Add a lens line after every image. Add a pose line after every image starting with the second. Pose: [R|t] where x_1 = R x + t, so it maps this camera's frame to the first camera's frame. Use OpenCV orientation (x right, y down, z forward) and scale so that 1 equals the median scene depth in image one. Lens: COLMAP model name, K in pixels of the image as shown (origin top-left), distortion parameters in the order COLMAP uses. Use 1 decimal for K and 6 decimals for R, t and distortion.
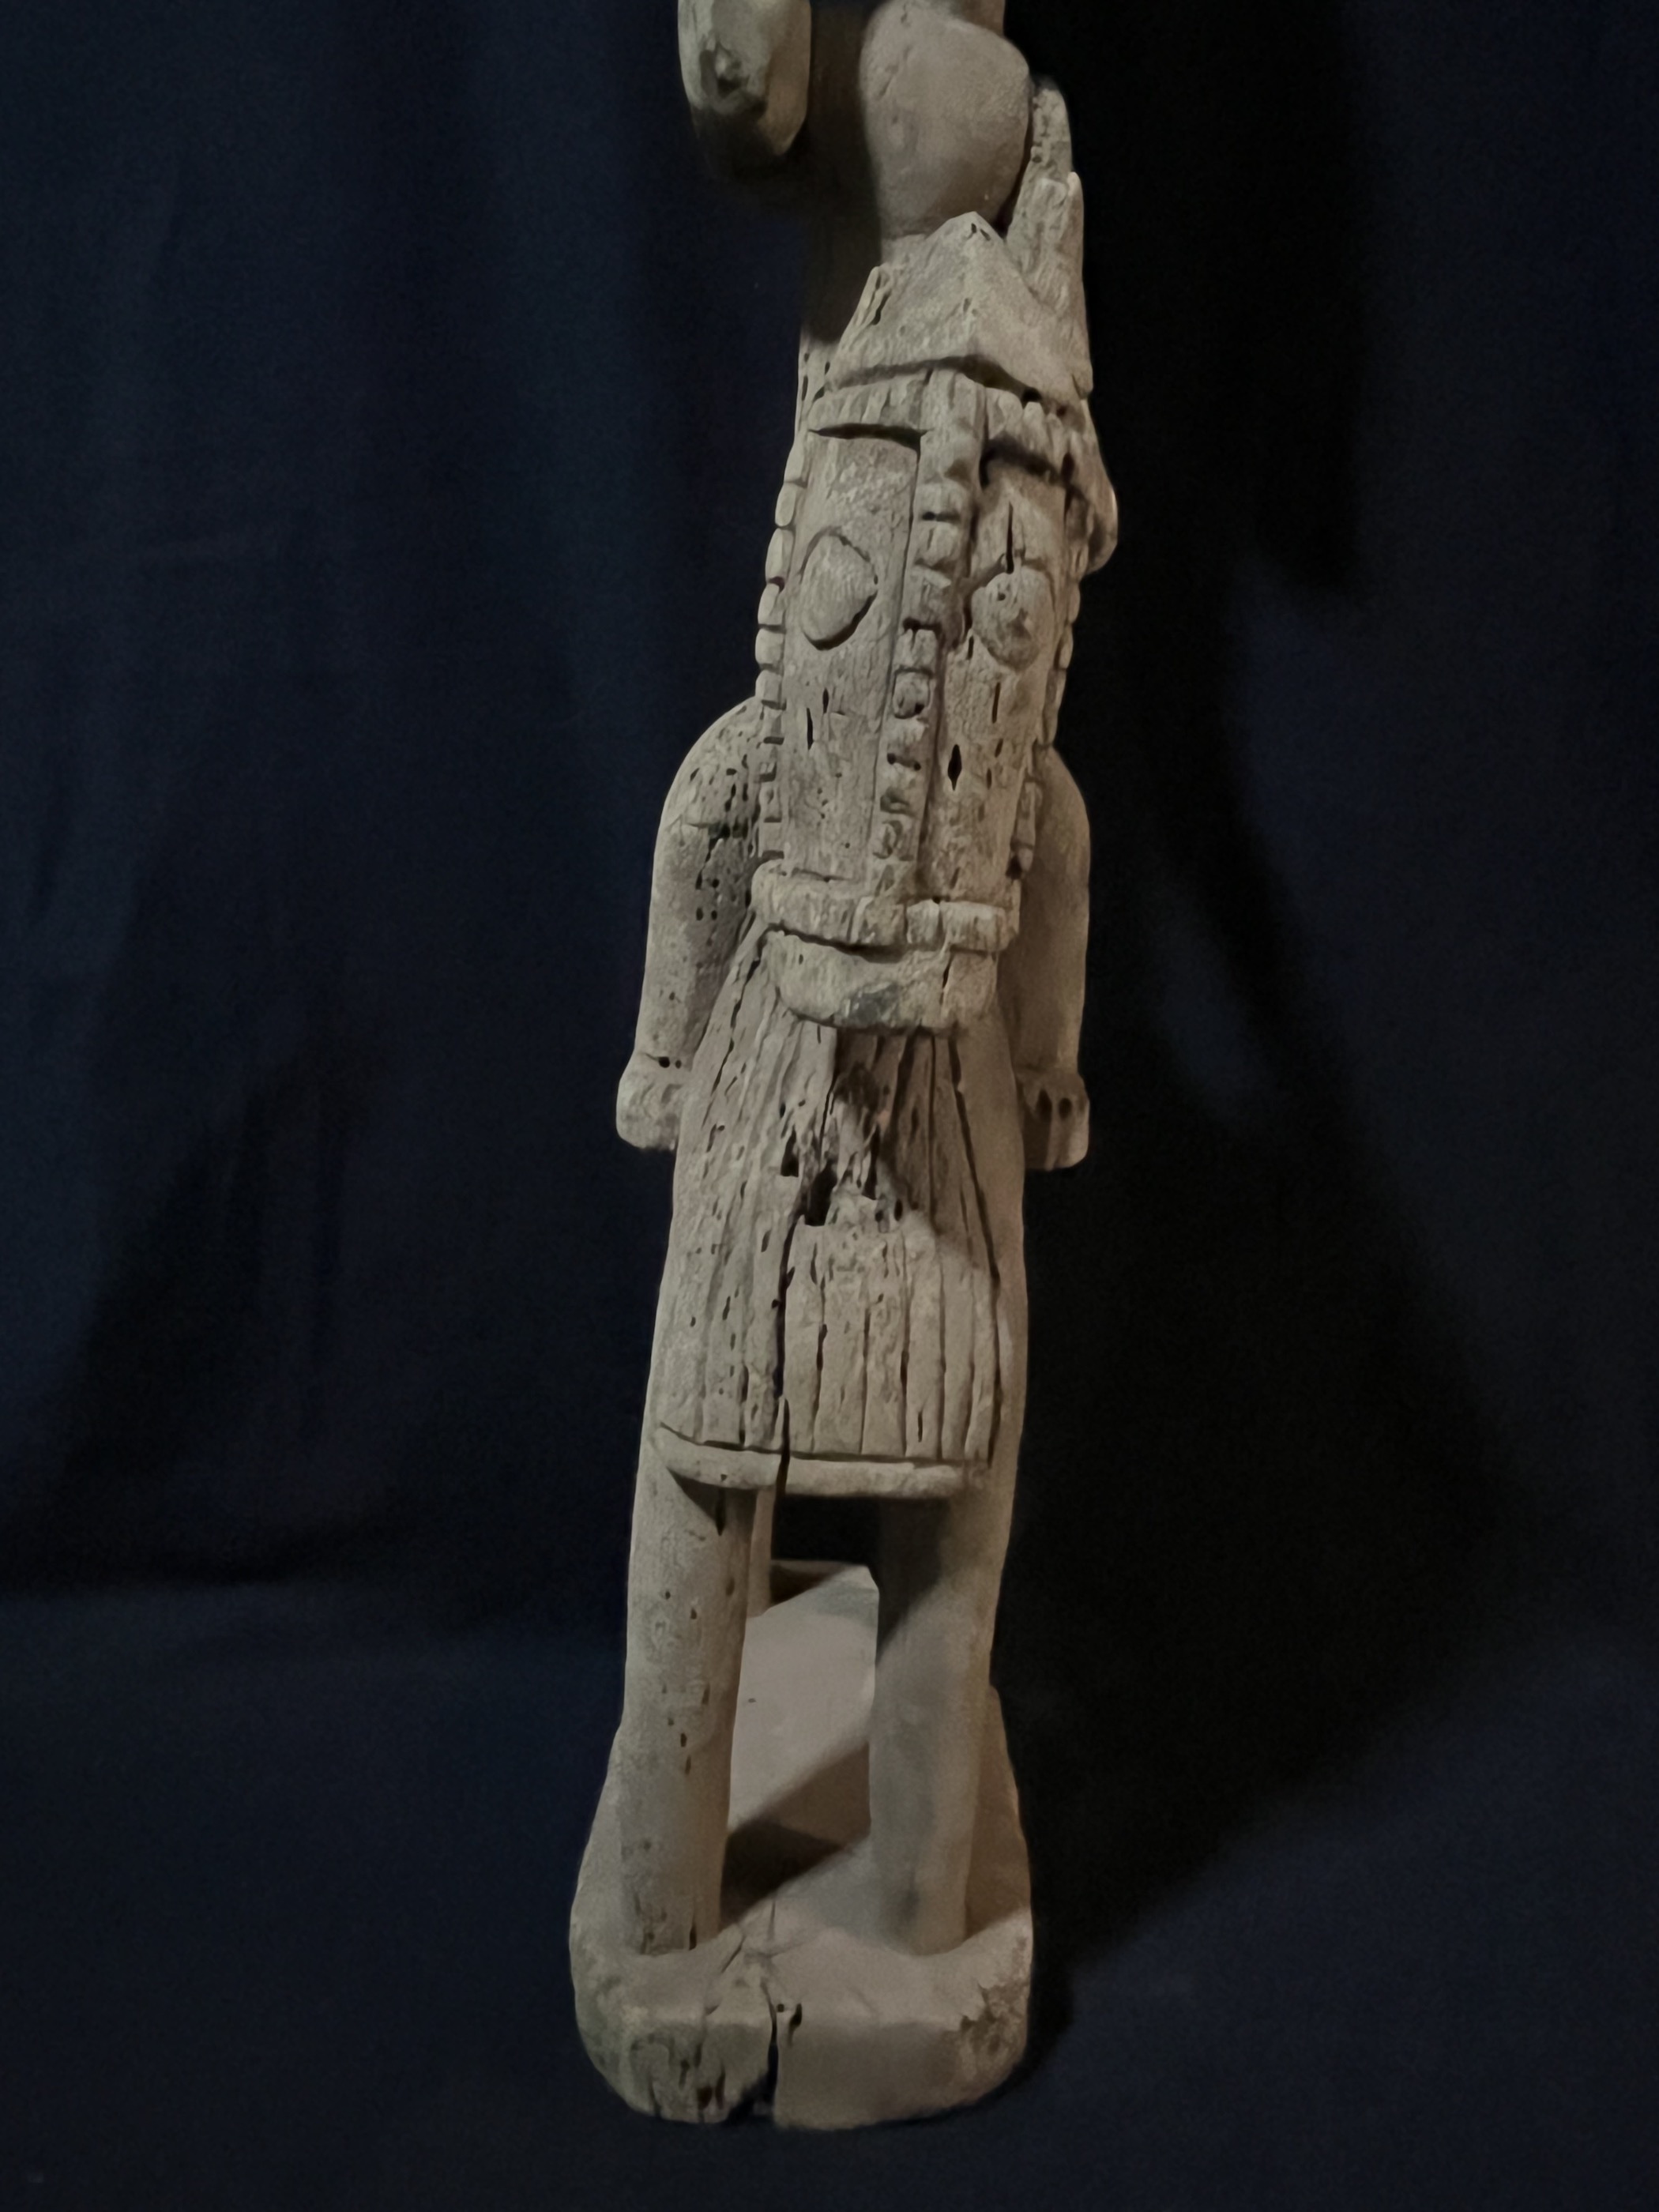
lens RADIAL K [[1595.1, 0, 823.8], [0, 1595.1, 1098.7], [0, 0, 1]] dist [0.008809, -0.008708]
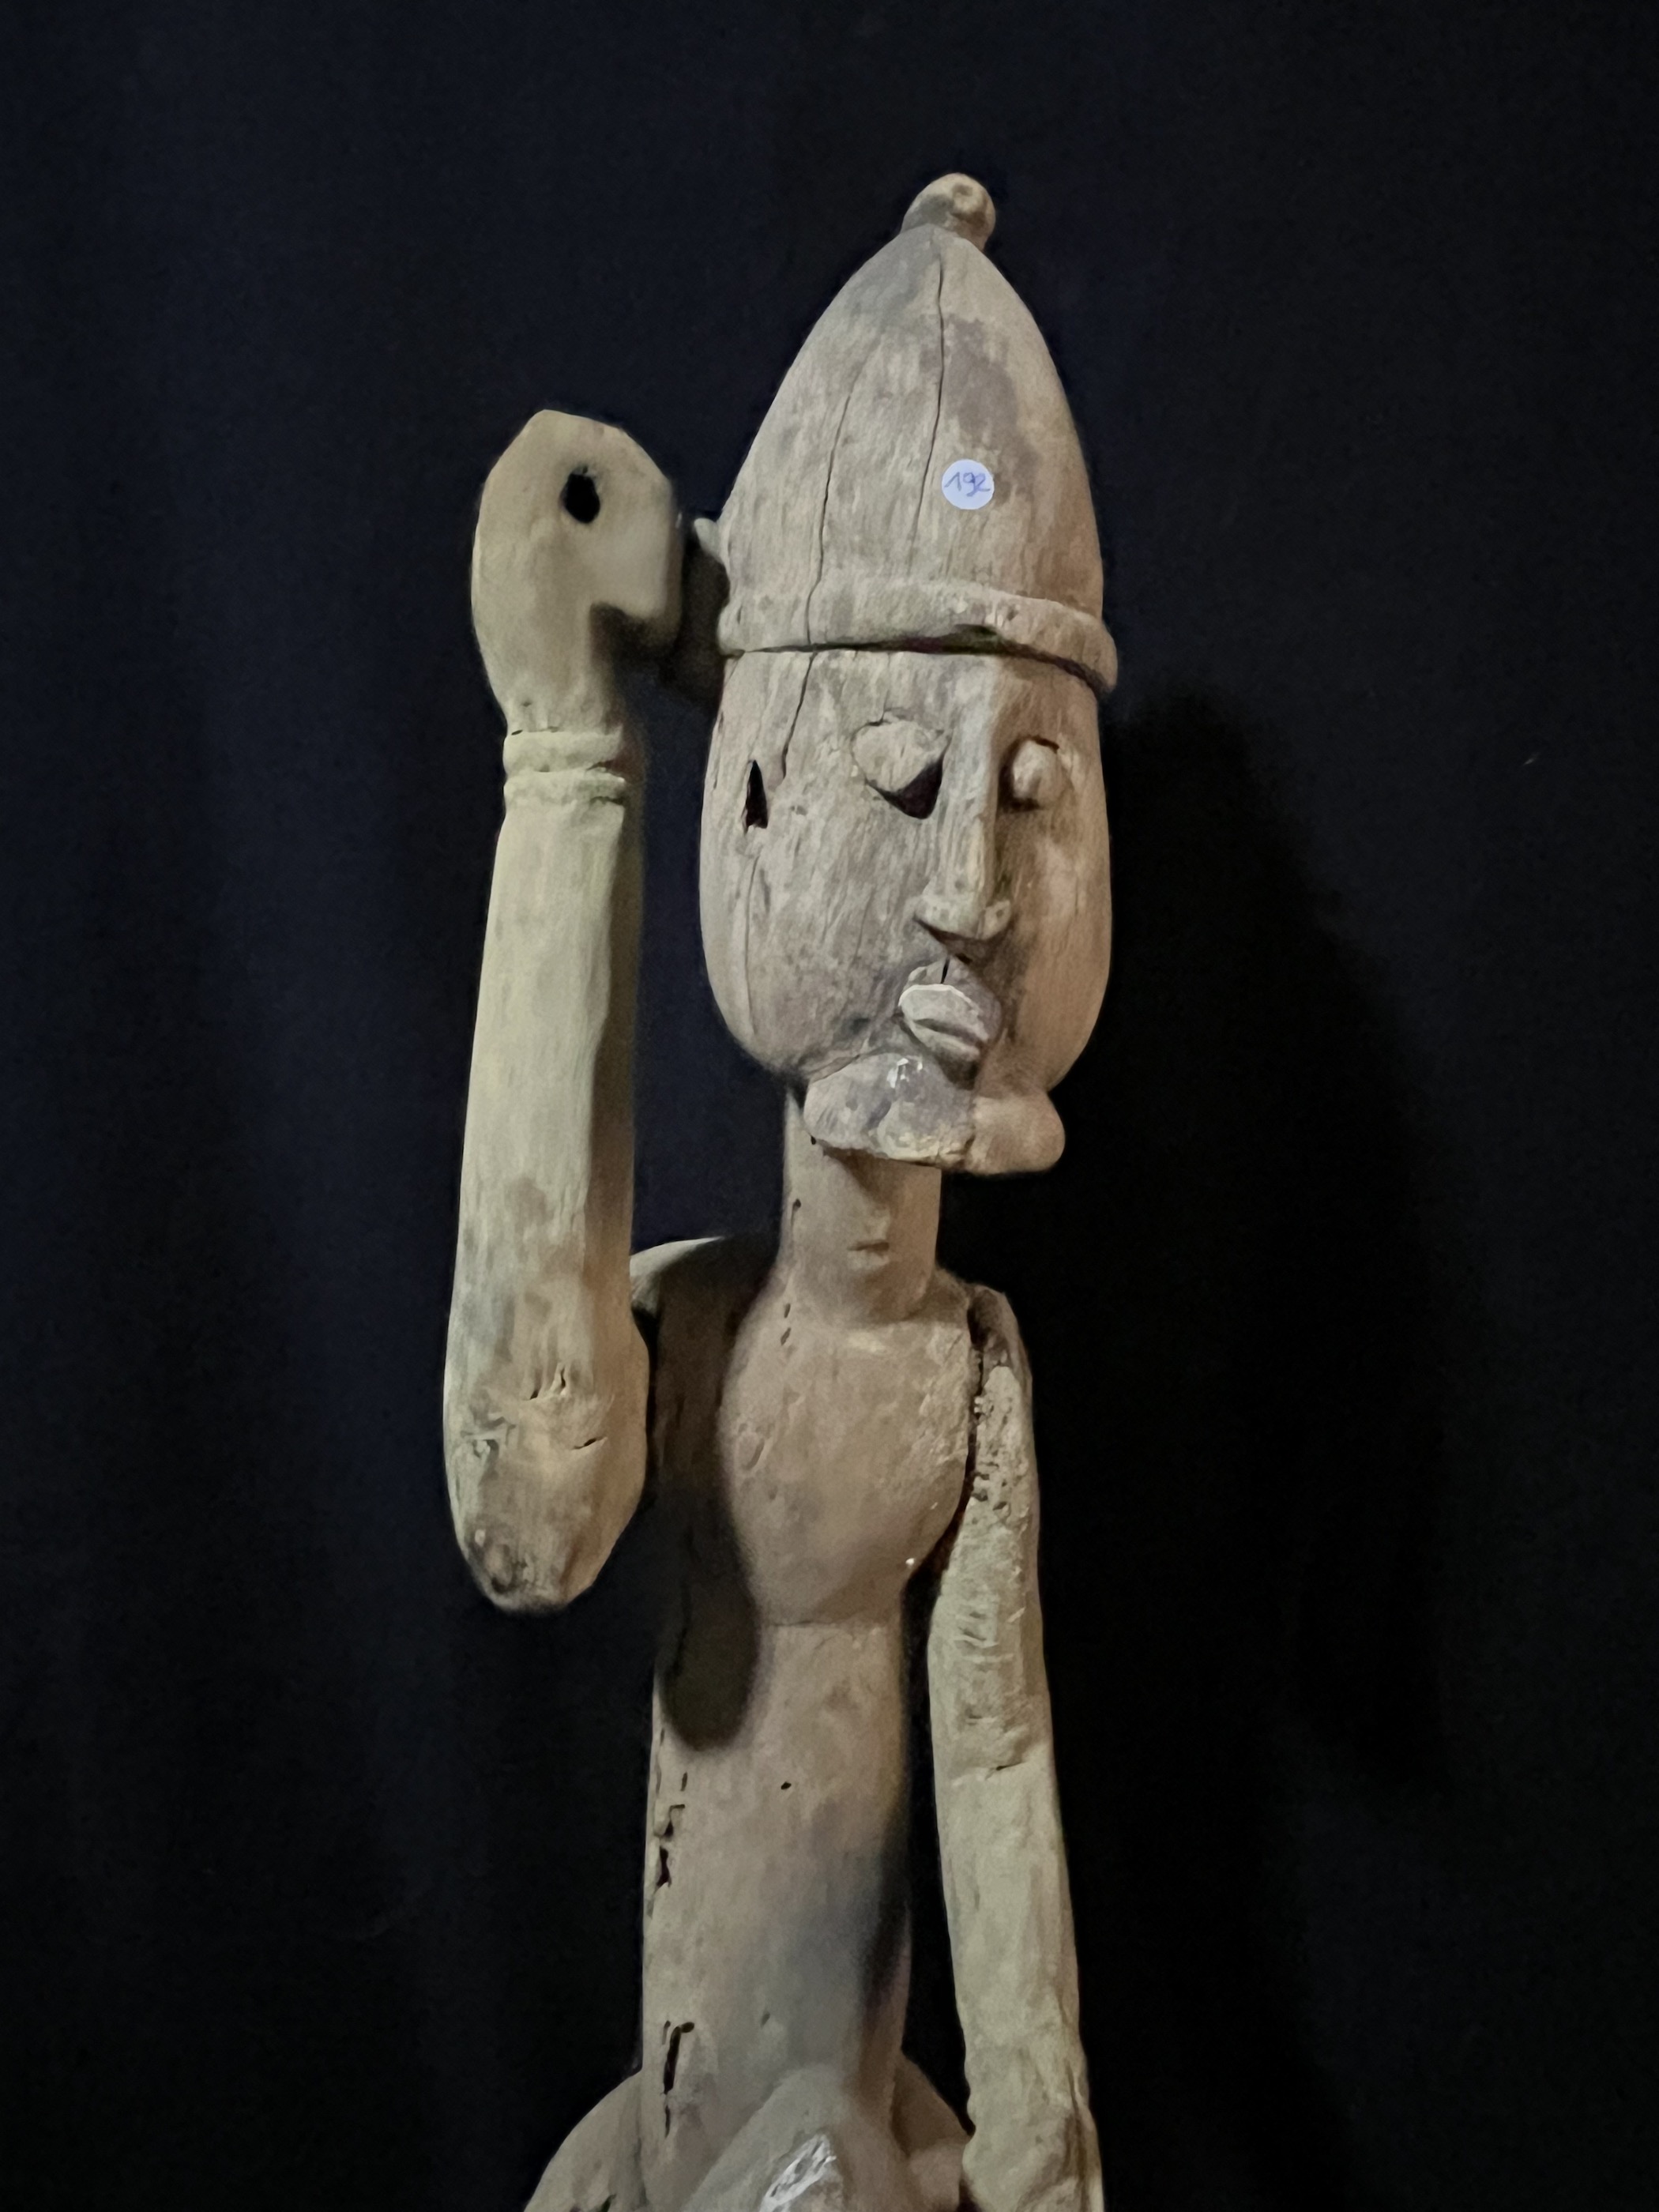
lens RADIAL K [[1595.1, 0, 839.9], [0, 1595.1, 1115.8], [0, 0, 1]] dist [0.008809, -0.008708]
pose [[0.999956, -0.008745, -0.003314, 0.077601], [0.008504, 0.997734, -0.066735, -0.732116], [0.003890, 0.066704, 0.997765, 0.302139]]
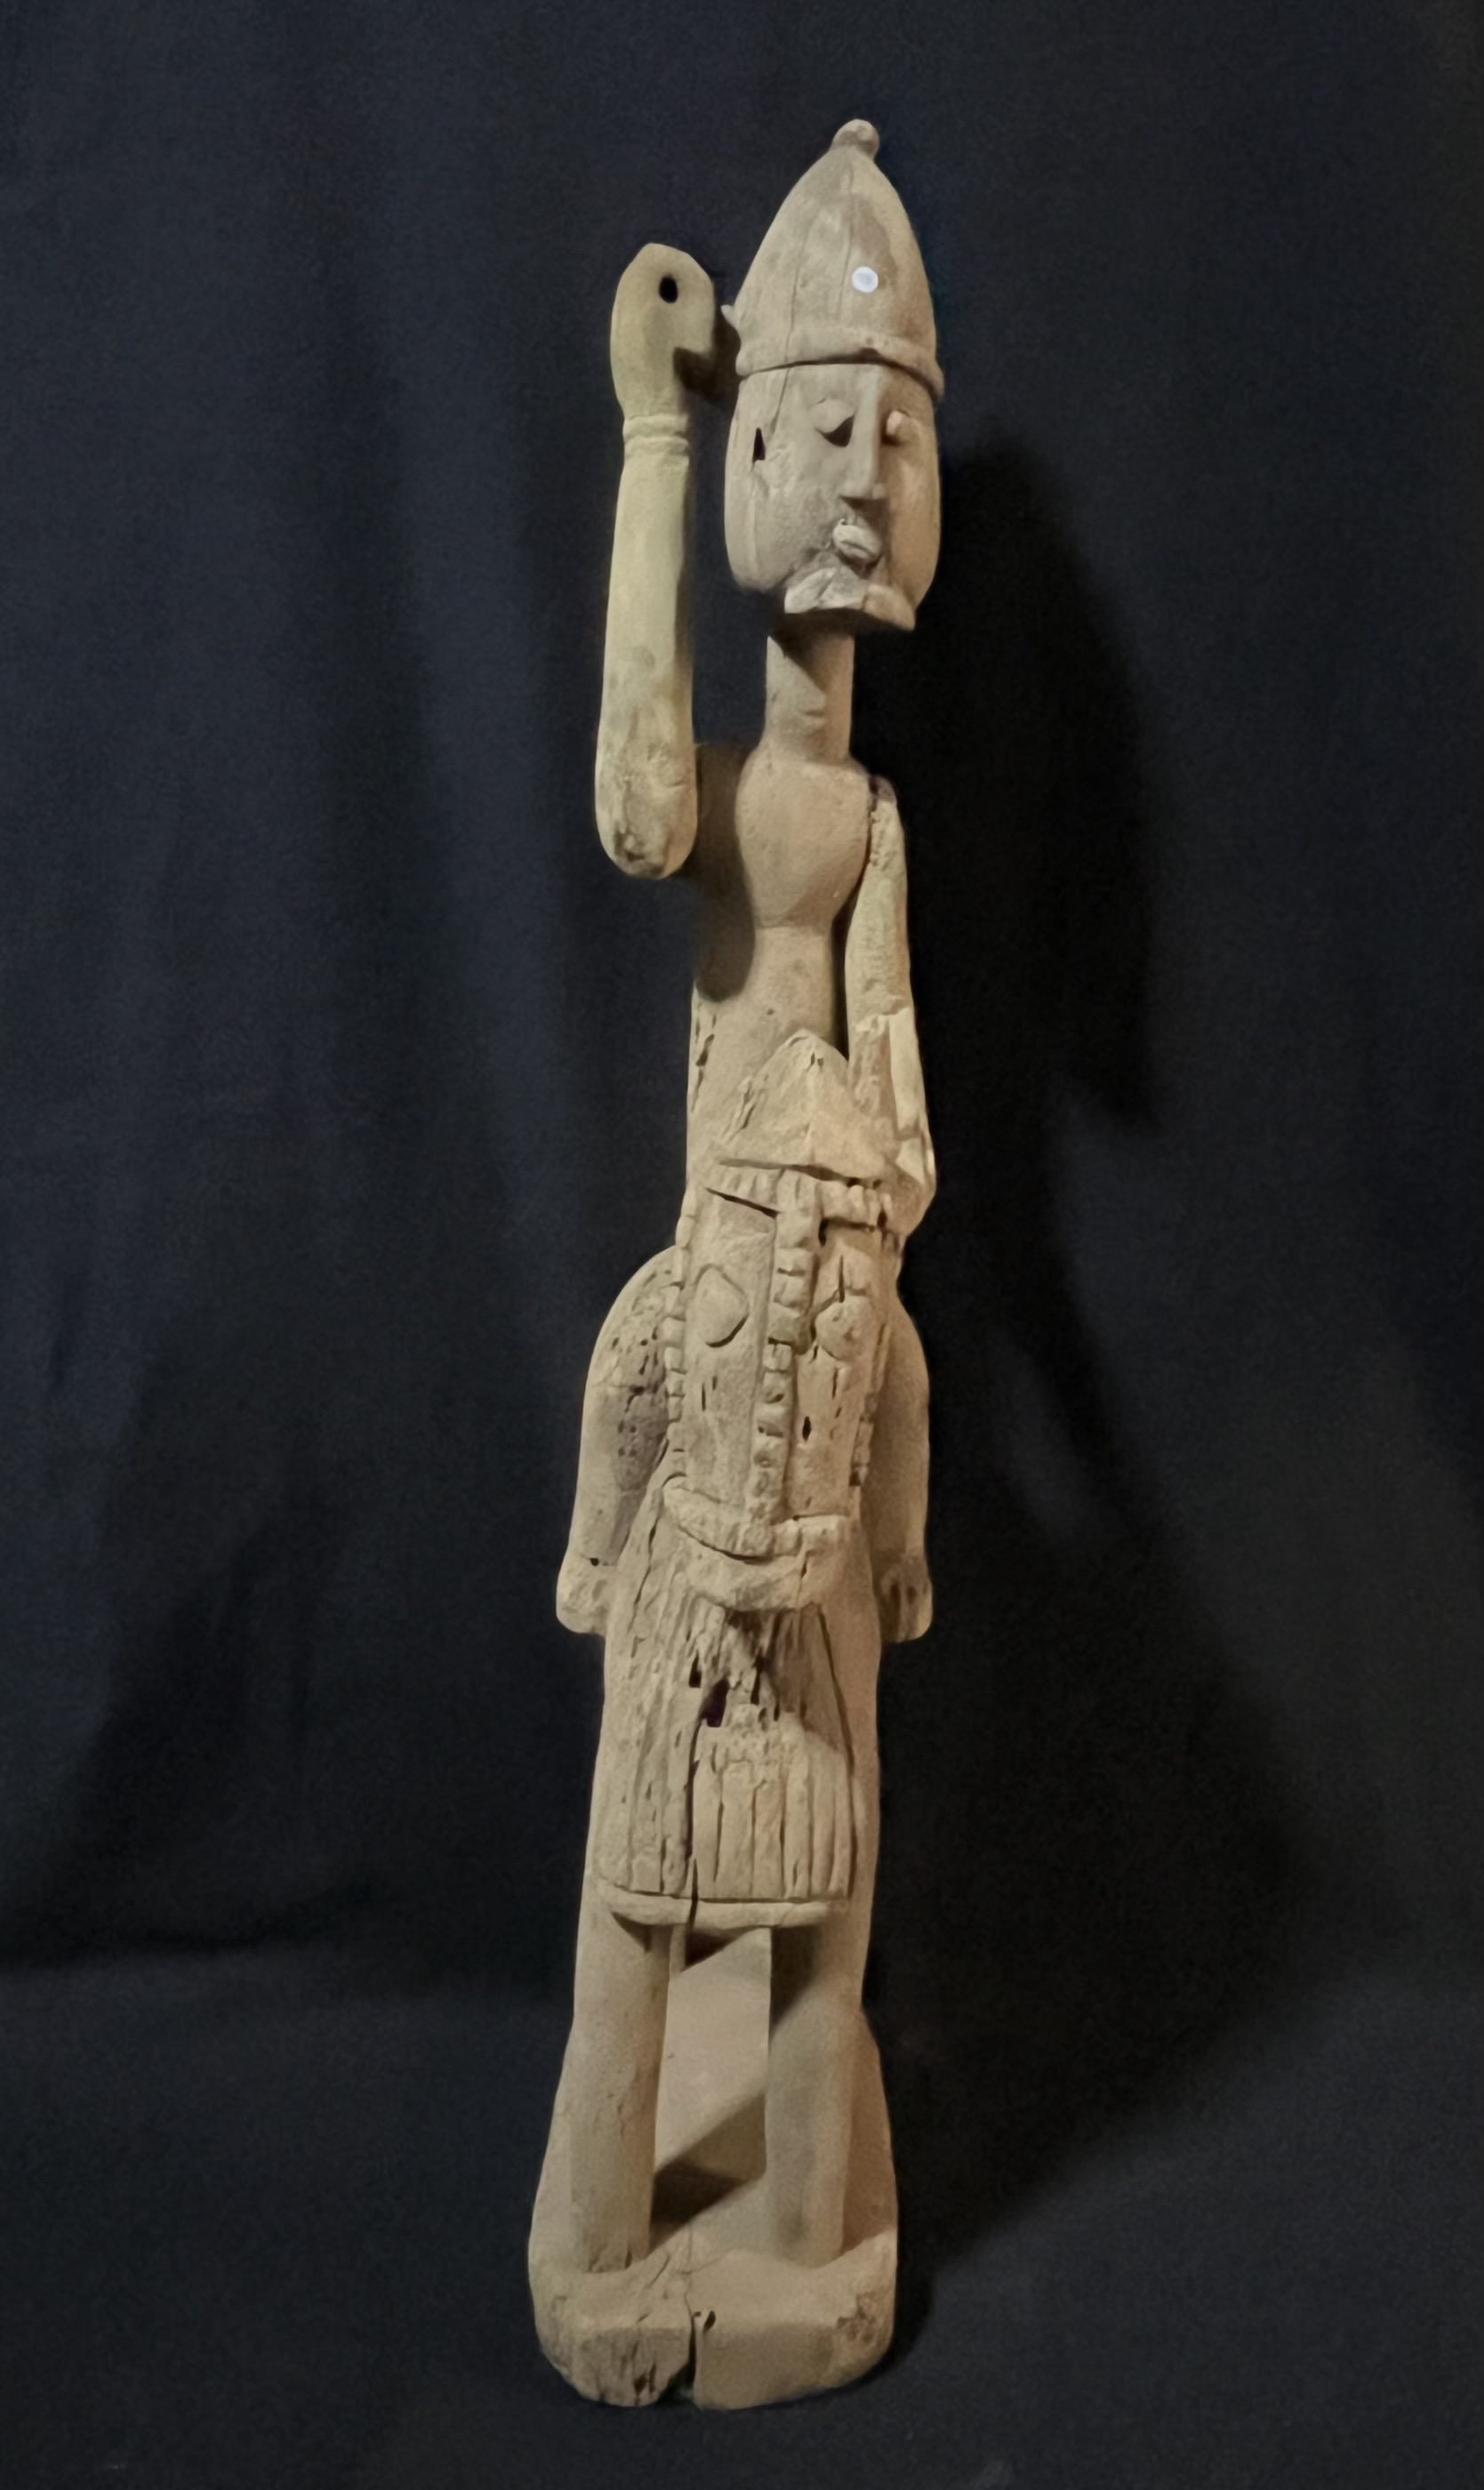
lens RADIAL K [[1815.2, 0, 781.5], [0, 1815.2, 1258.9], [0, 0, 1]] dist [0.012225, -0.002894]
pose [[0.999556, -0.016191, 0.025023, 0.017056], [0.016261, 0.999864, -0.002595, -0.275895], [-0.024977, 0.003001, 0.999684, -0.472862]]
